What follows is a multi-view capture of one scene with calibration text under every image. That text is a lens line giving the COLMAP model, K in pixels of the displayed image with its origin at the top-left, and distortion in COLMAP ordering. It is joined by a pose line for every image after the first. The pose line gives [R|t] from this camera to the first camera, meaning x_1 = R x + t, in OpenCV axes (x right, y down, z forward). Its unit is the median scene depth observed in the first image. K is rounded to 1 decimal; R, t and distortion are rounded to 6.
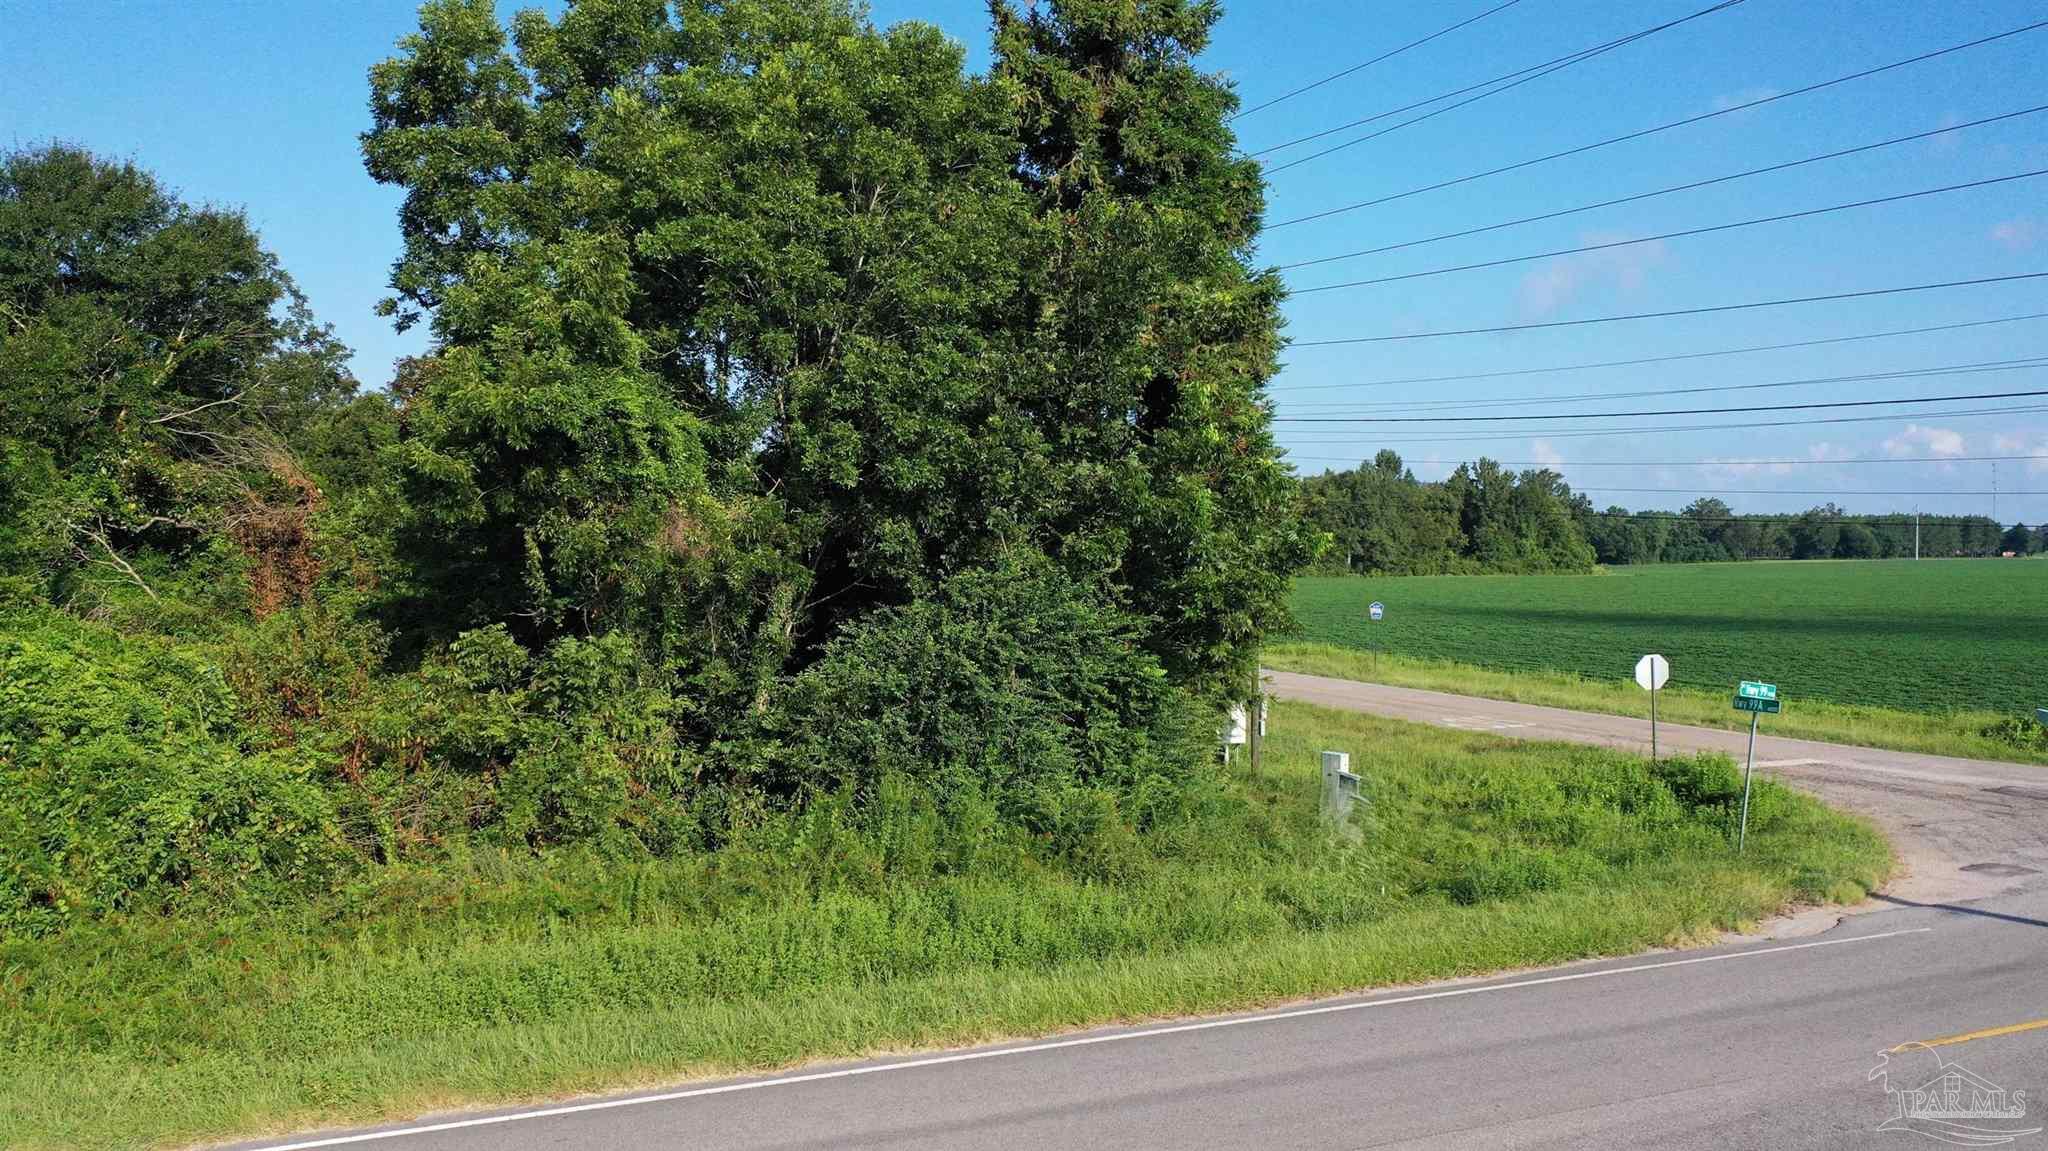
lens RADIAL K [[1627.7, 0, 1033.8], [0, 1627.7, 574.6], [0, 0, 1]] dist [0.017835, 0.005377]
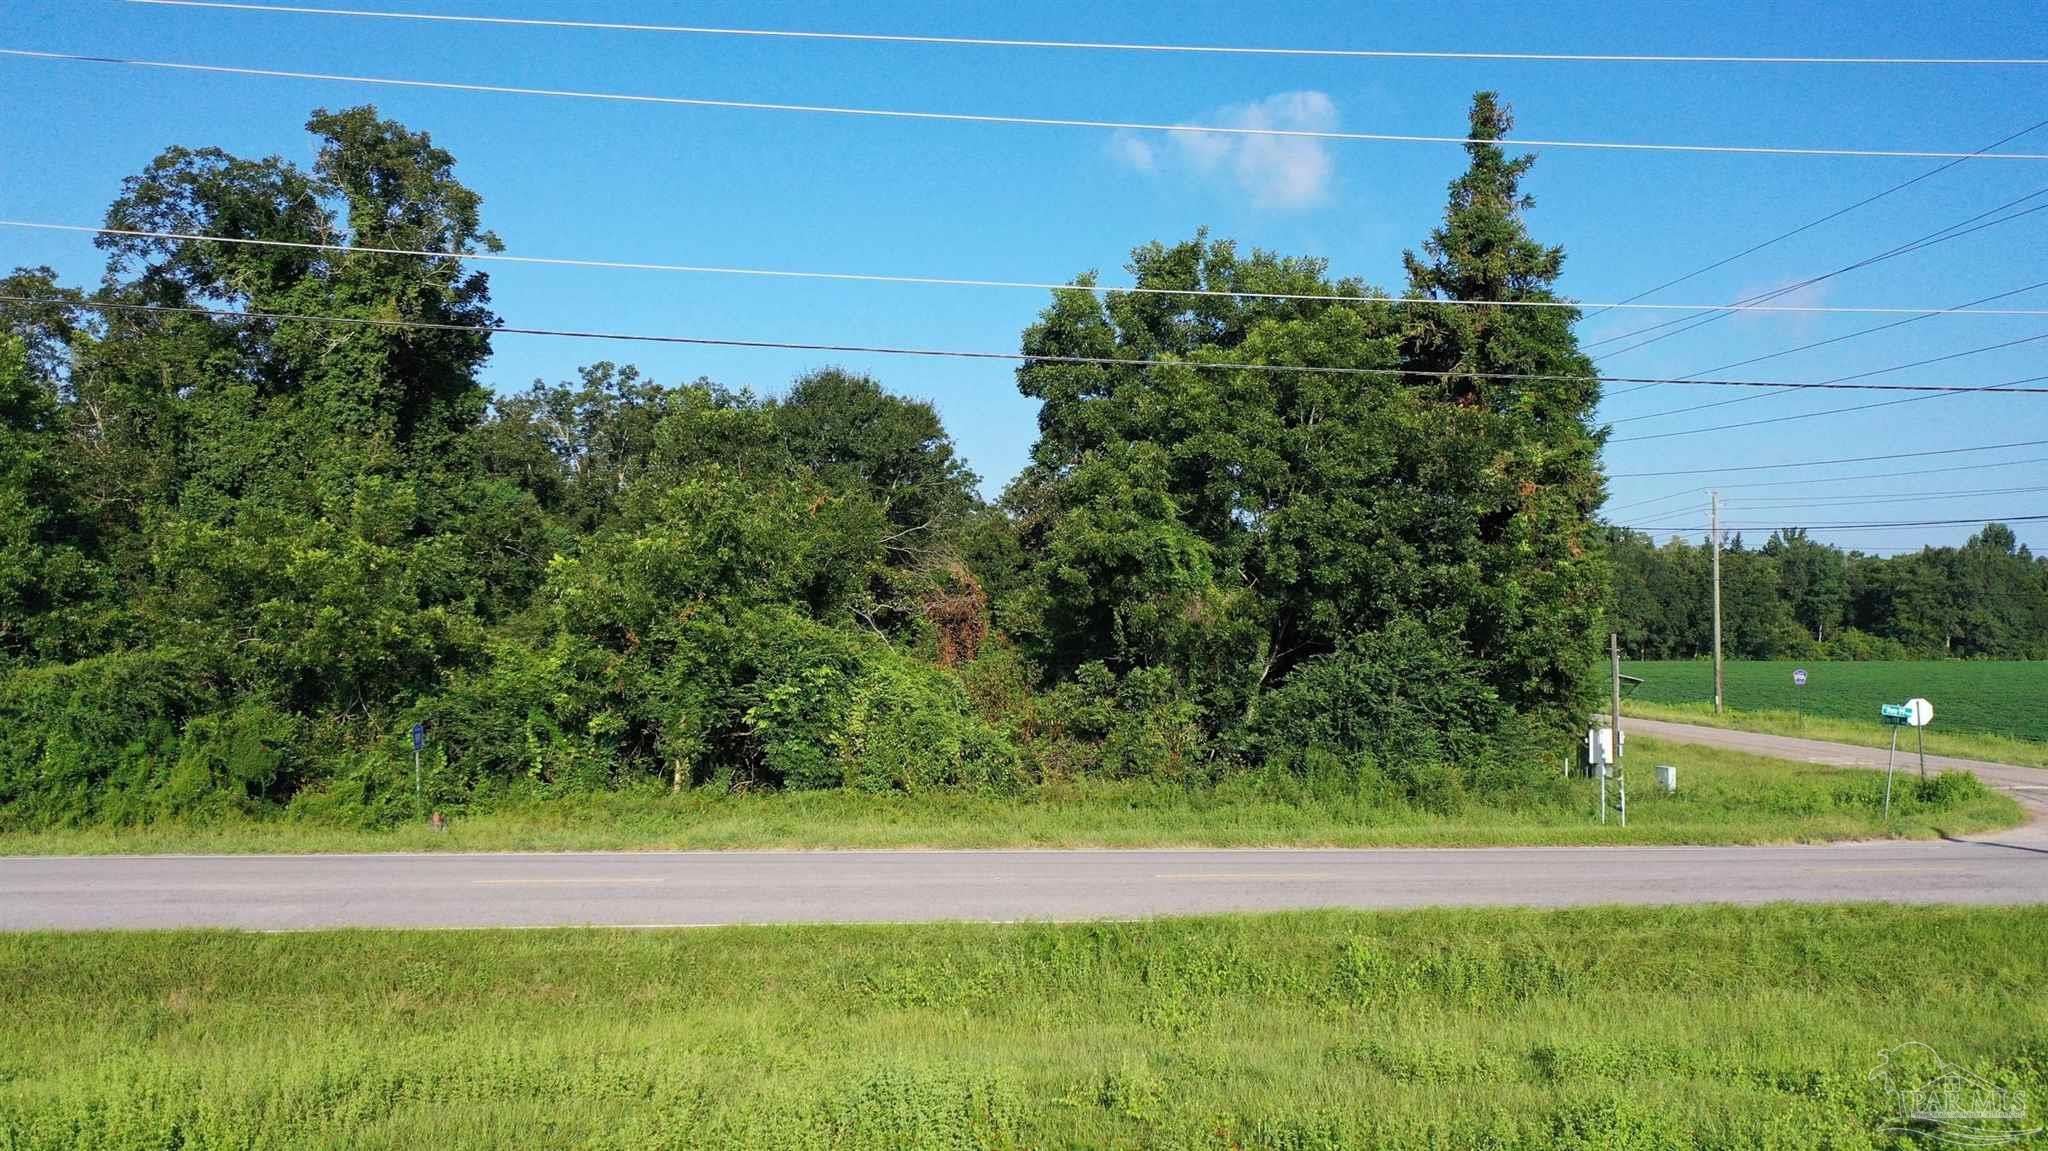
lens RADIAL K [[1627.7, 0, 1033.8], [0, 1627.7, 574.6], [0, 0, 1]] dist [0.017835, 0.005377]
pose [[0.941443, -0.013725, -0.336892, 0.199506], [-0.003892, 0.998662, -0.051562, 0.026107], [0.337149, 0.049854, 0.940130, -0.681601]]
